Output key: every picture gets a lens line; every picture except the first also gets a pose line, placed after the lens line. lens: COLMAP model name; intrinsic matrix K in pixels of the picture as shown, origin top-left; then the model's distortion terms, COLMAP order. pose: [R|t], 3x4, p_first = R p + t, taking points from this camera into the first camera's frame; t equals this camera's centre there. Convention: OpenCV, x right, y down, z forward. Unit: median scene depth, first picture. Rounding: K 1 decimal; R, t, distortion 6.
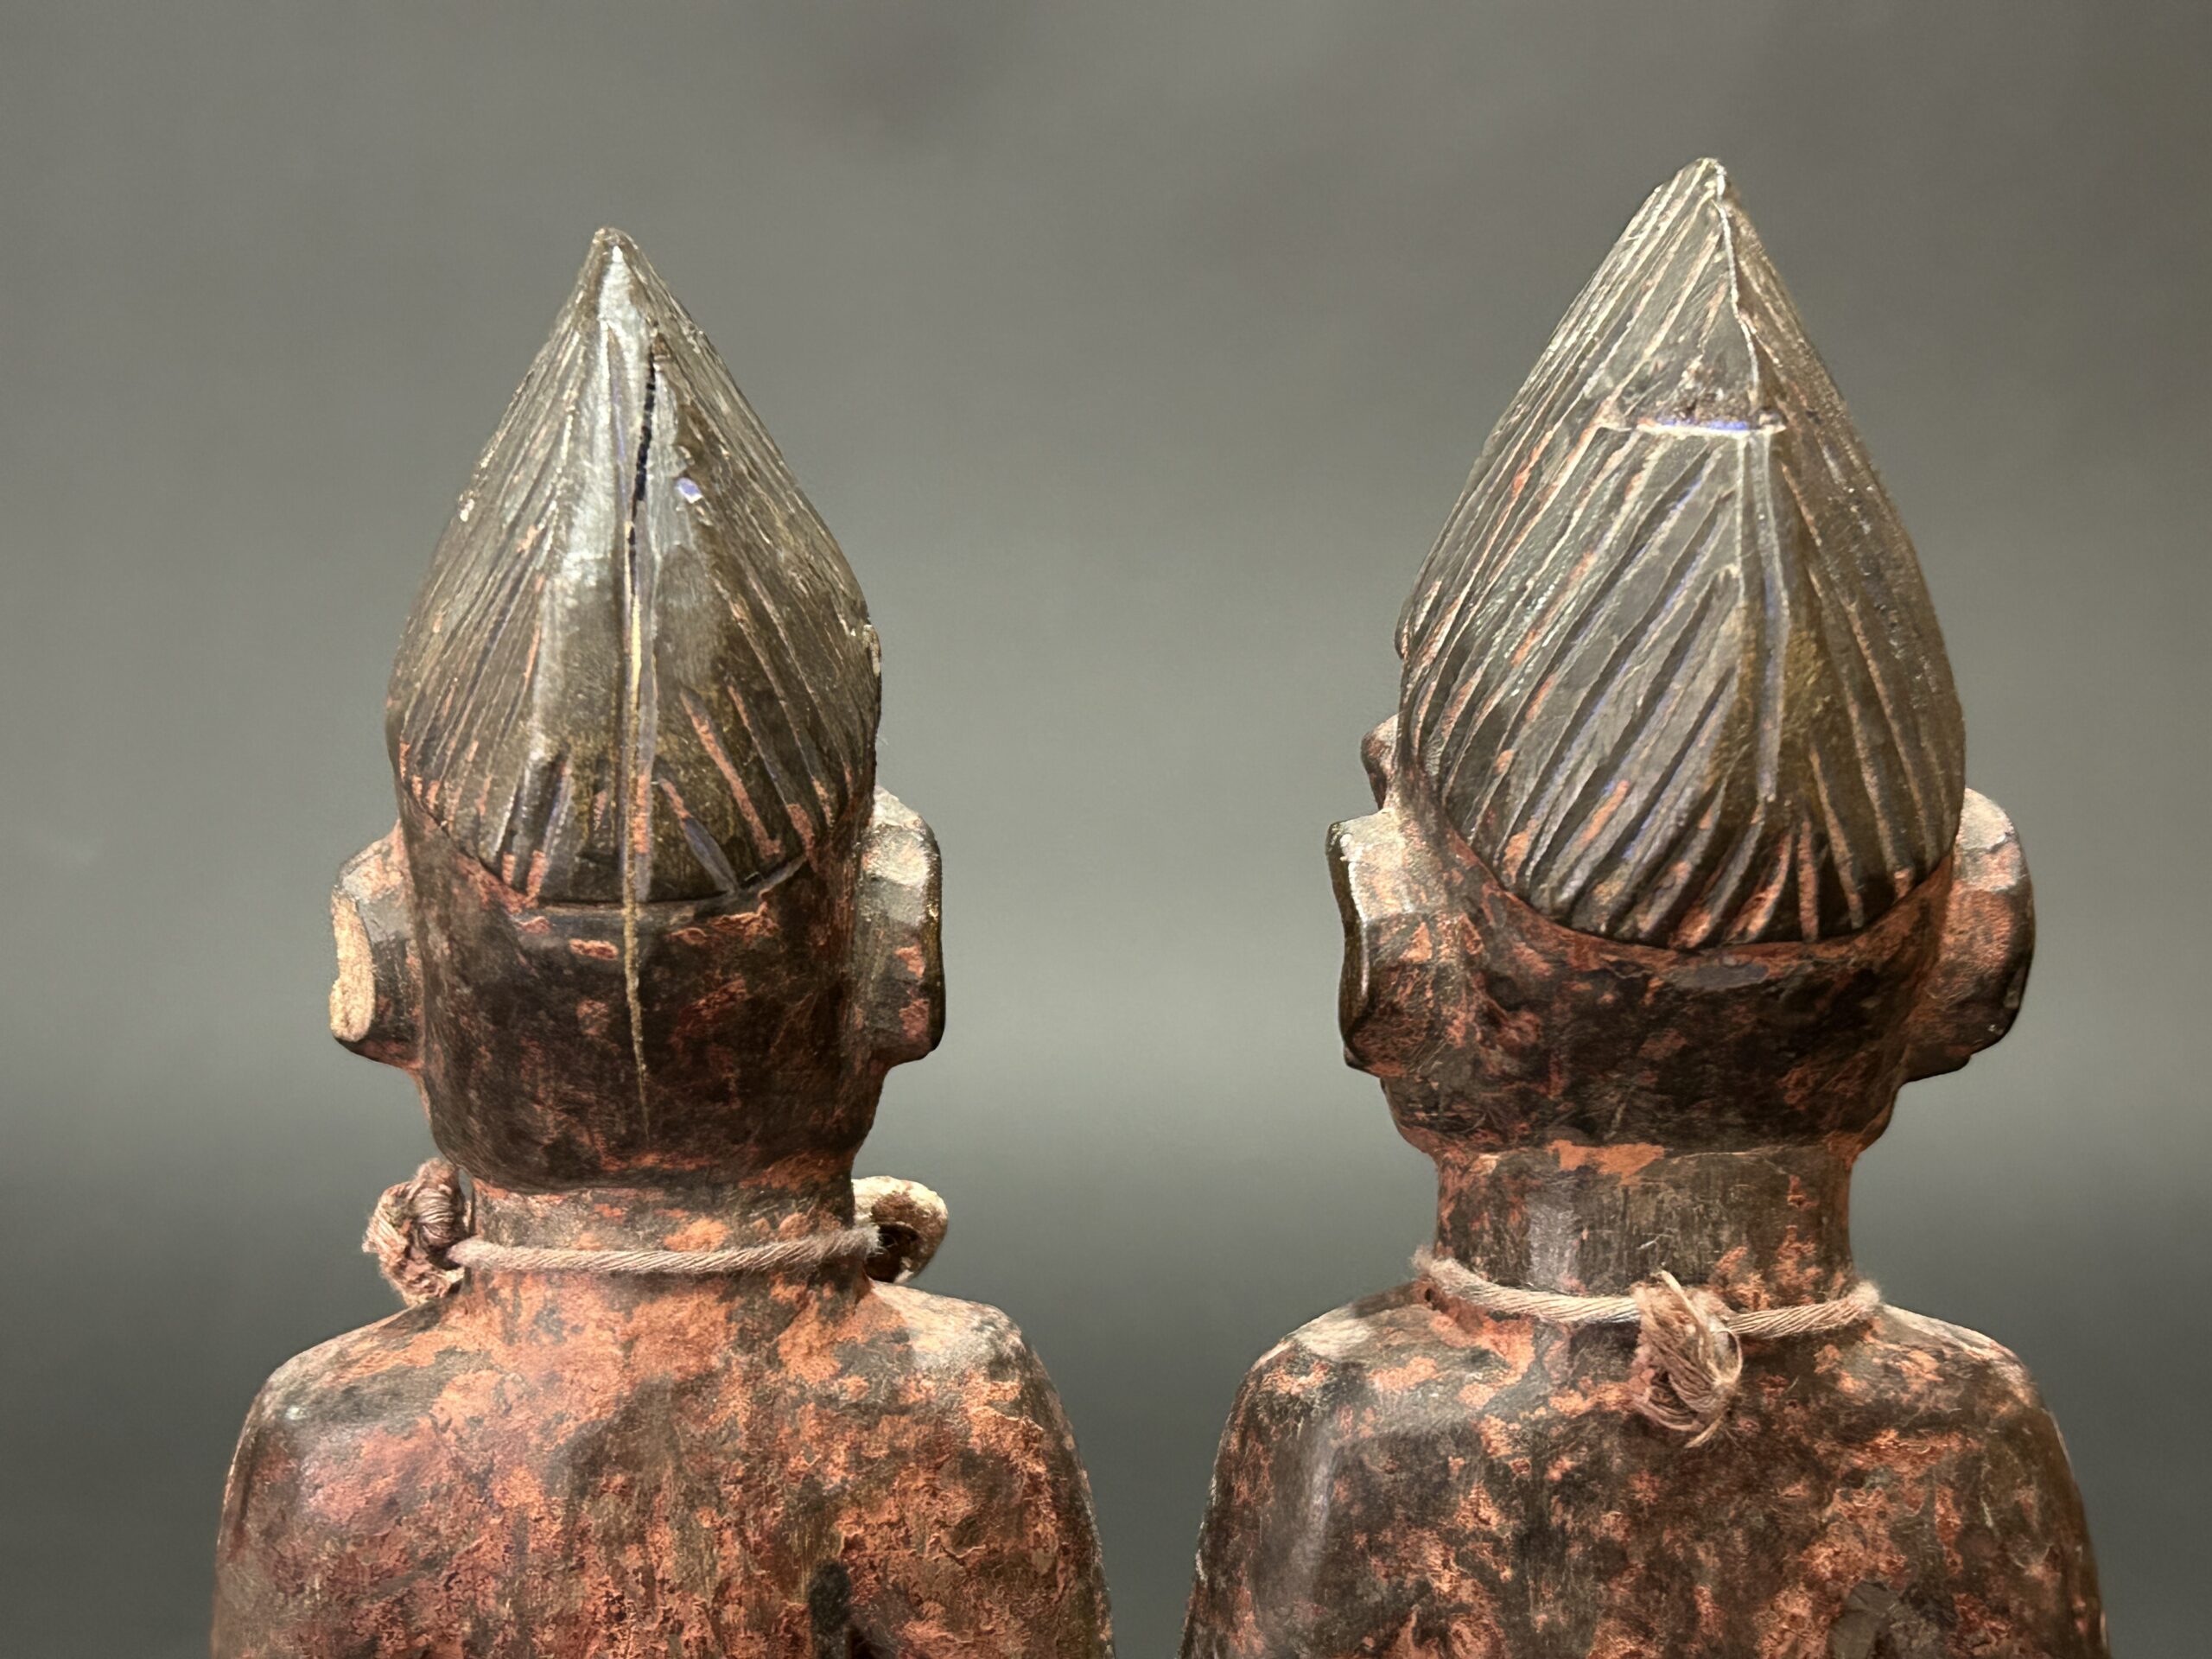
lens RADIAL K [[3231.7, 0, 1096.8], [0, 3231.7, 843.0], [0, 0, 1]] dist [0.216279, -0.929823]
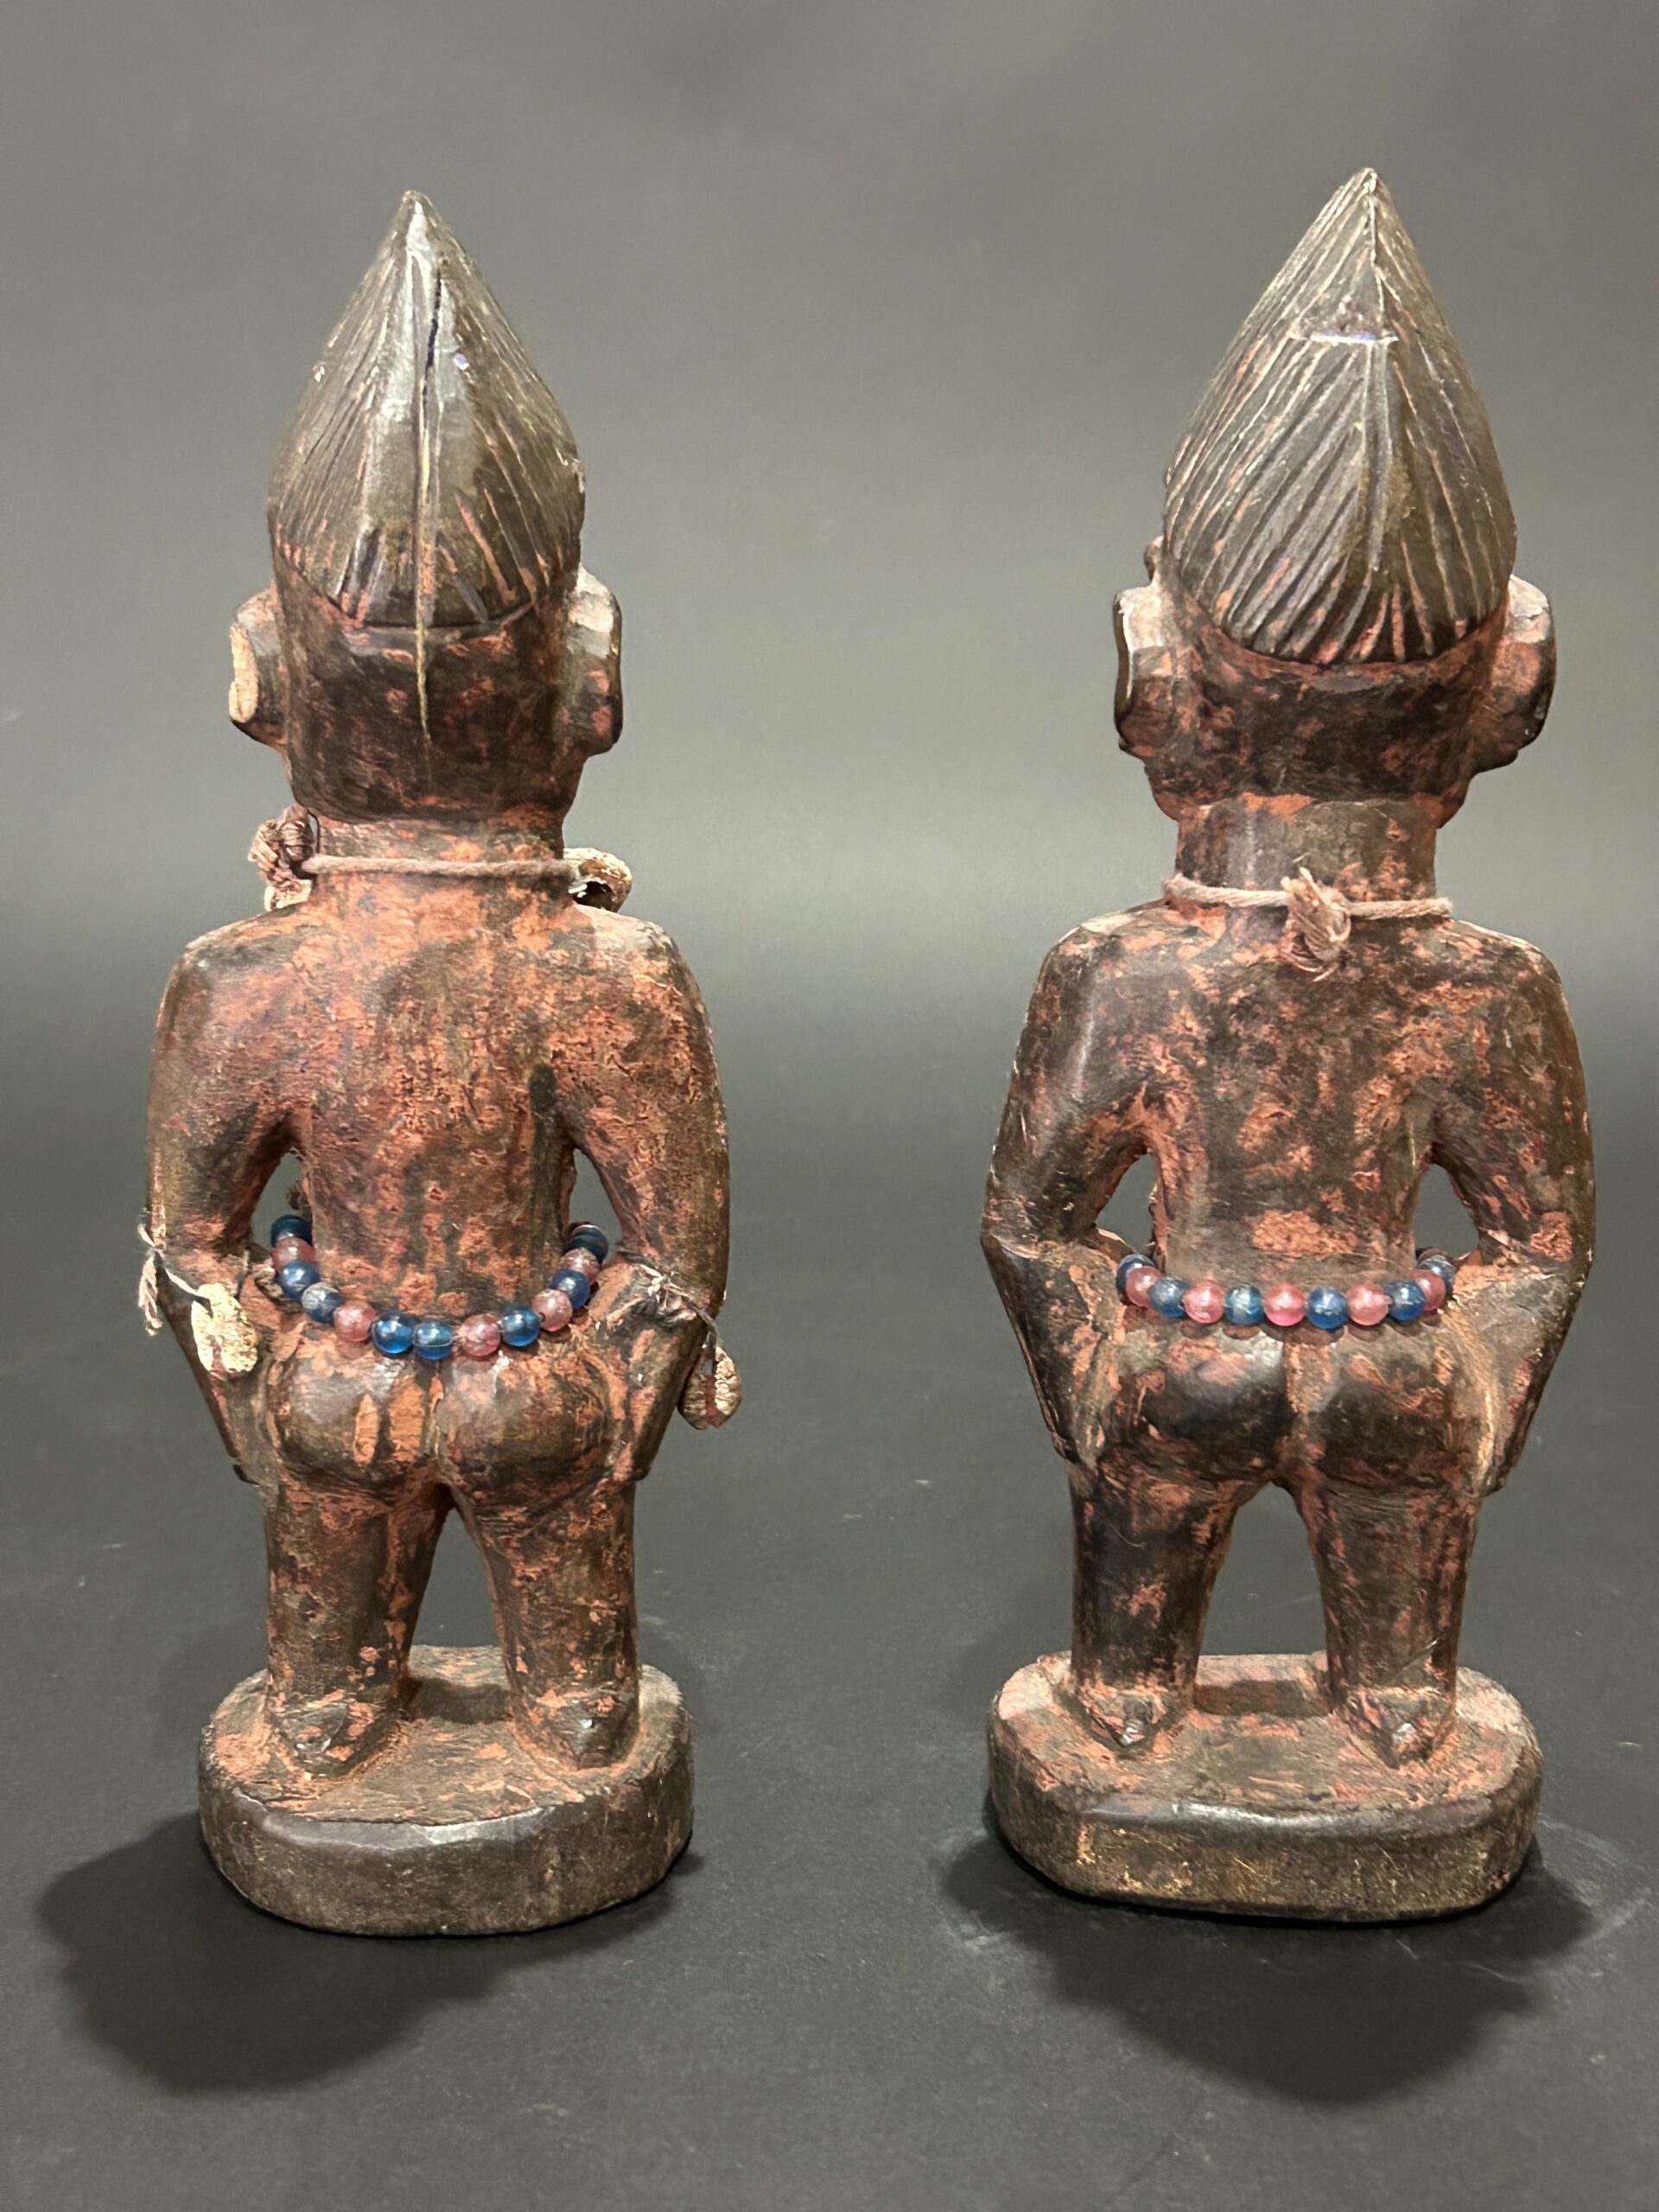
lens RADIAL K [[3216.7, 0, 805.9], [0, 3216.7, 1133.3], [0, 0, 1]] dist [0.233982, -1.102606]
pose [[0.999380, 0.029363, -0.019451, 0.078614], [-0.027334, 0.994868, 0.097418, 0.099240], [0.022212, -0.096826, 0.995053, -0.567631]]
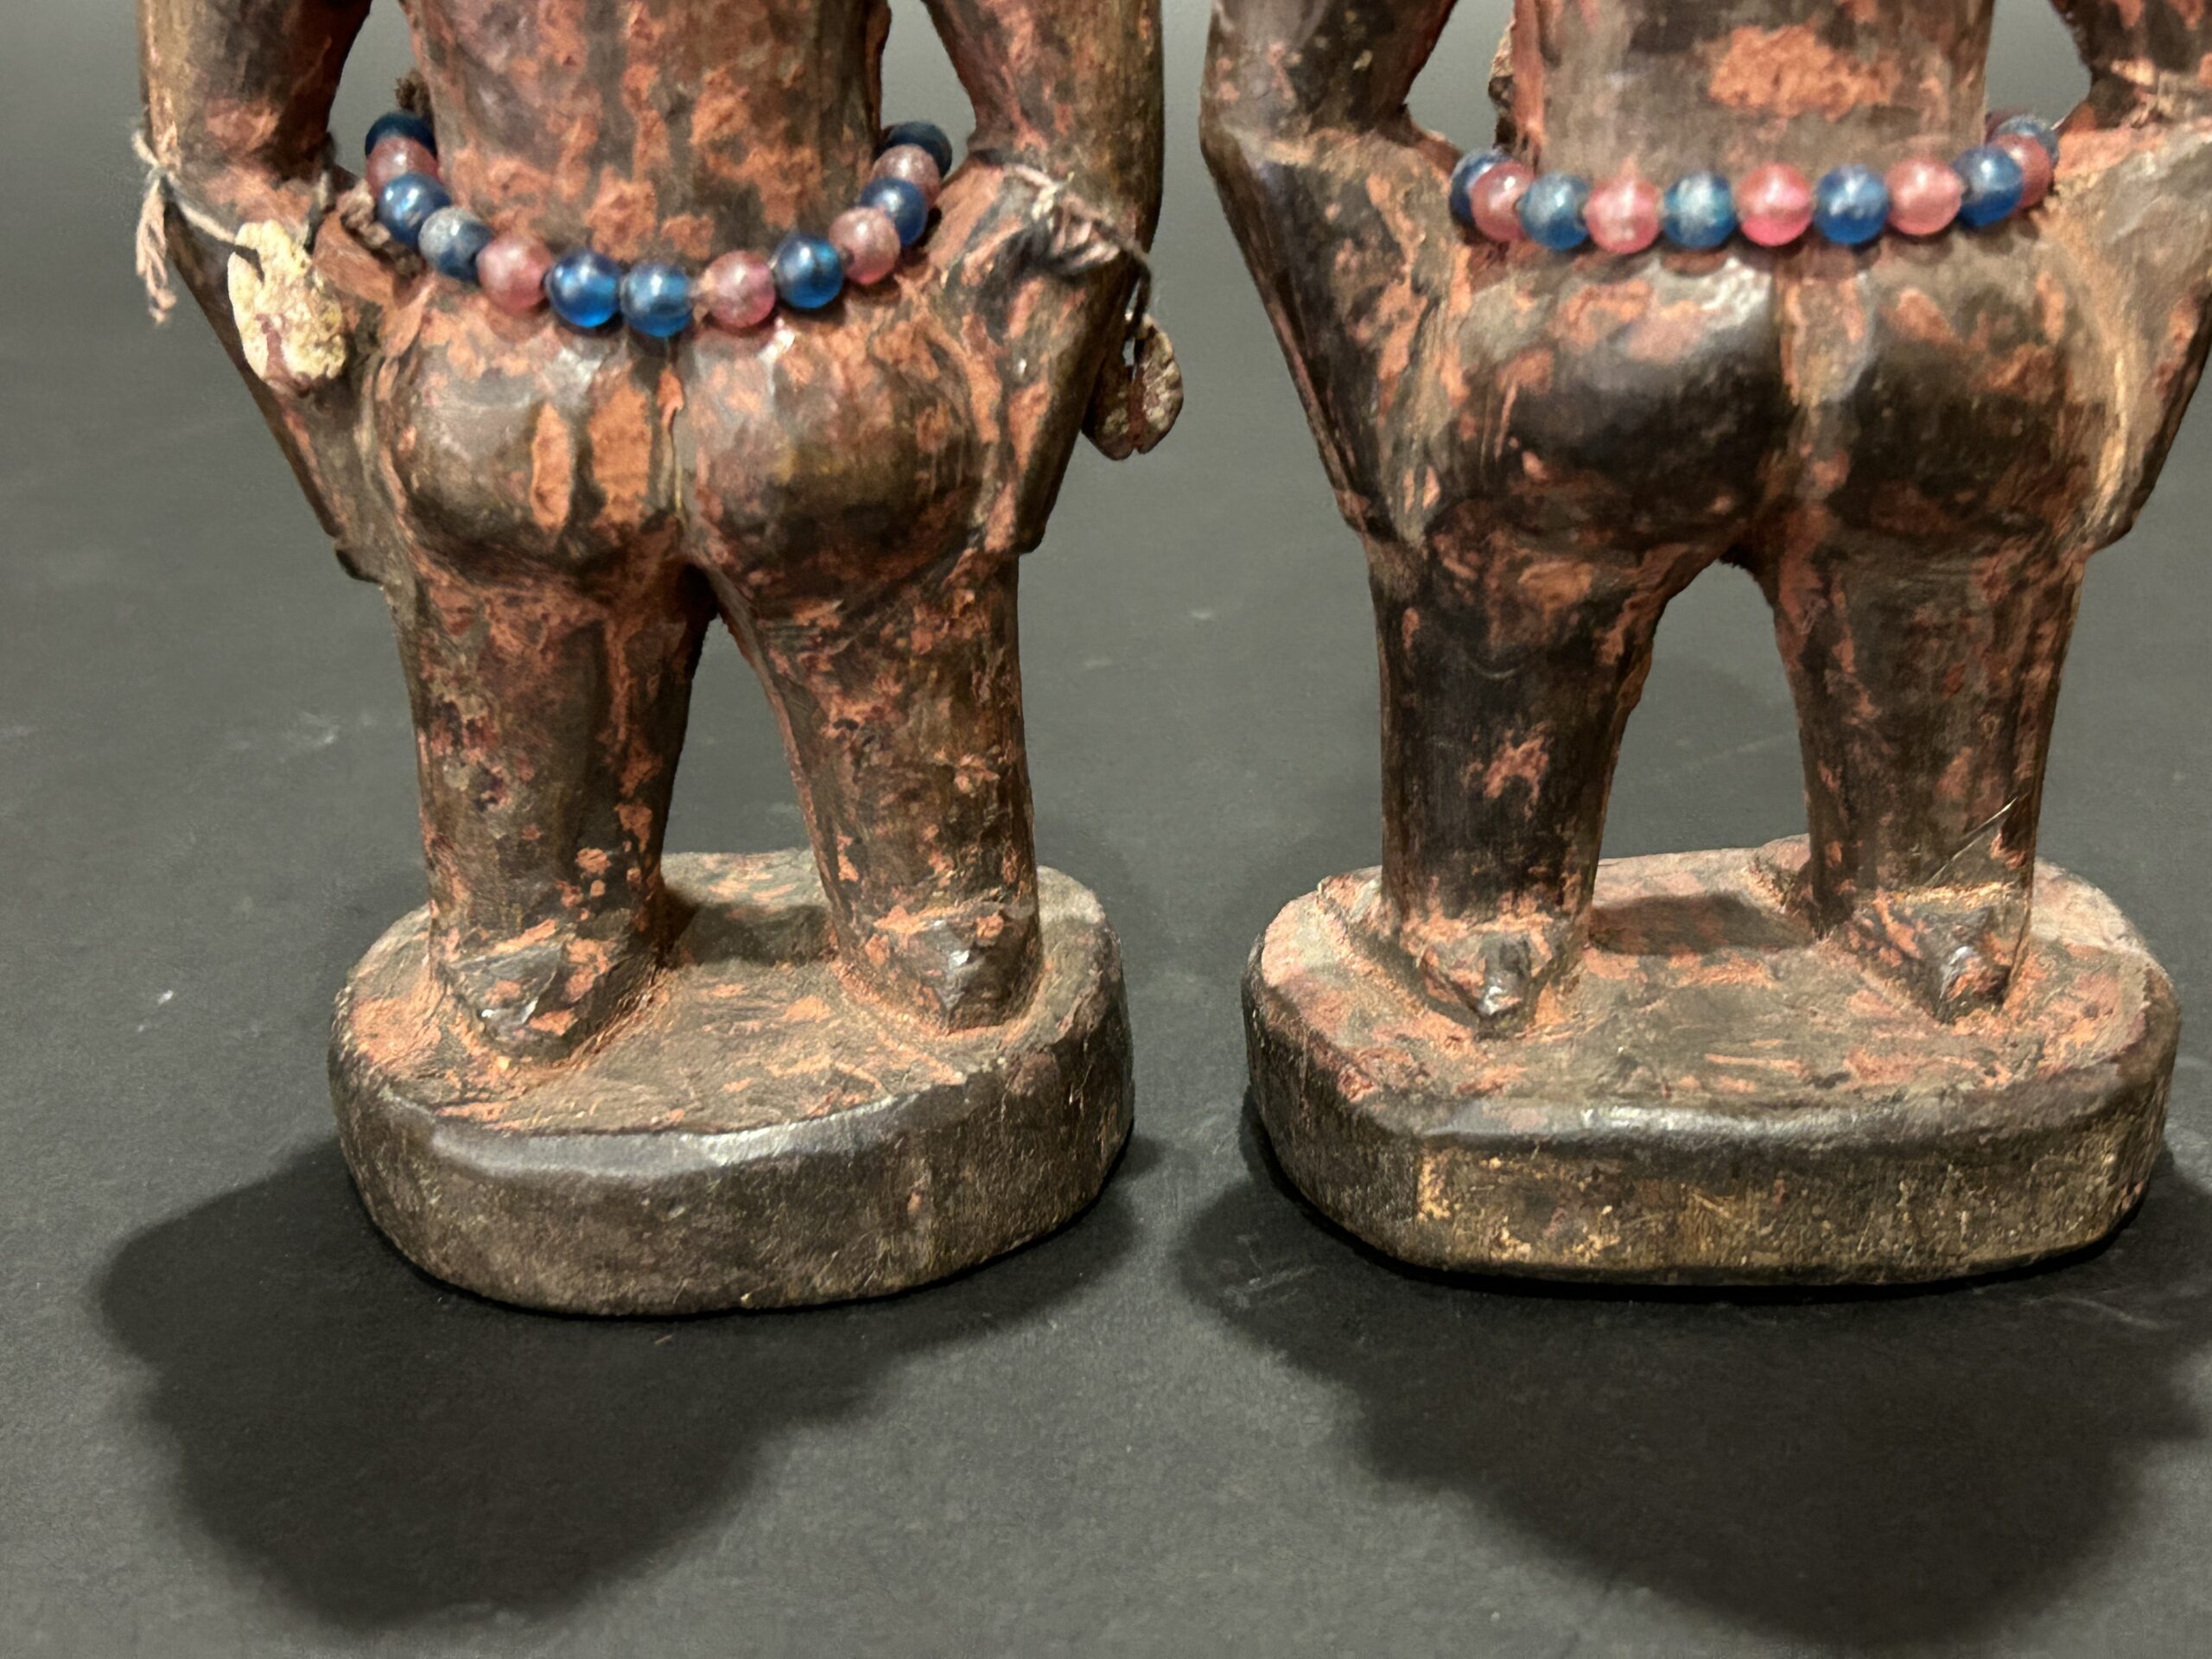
lens RADIAL K [[3243.7, 0, 1090.9], [0, 3243.7, 826.6], [0, 0, 1]] dist [0.215573, -0.898194]
pose [[0.999728, -0.014595, -0.018191, 0.000730], [0.018361, 0.973486, 0.228009, 0.300398], [0.014381, -0.228281, 0.973489, 0.094792]]
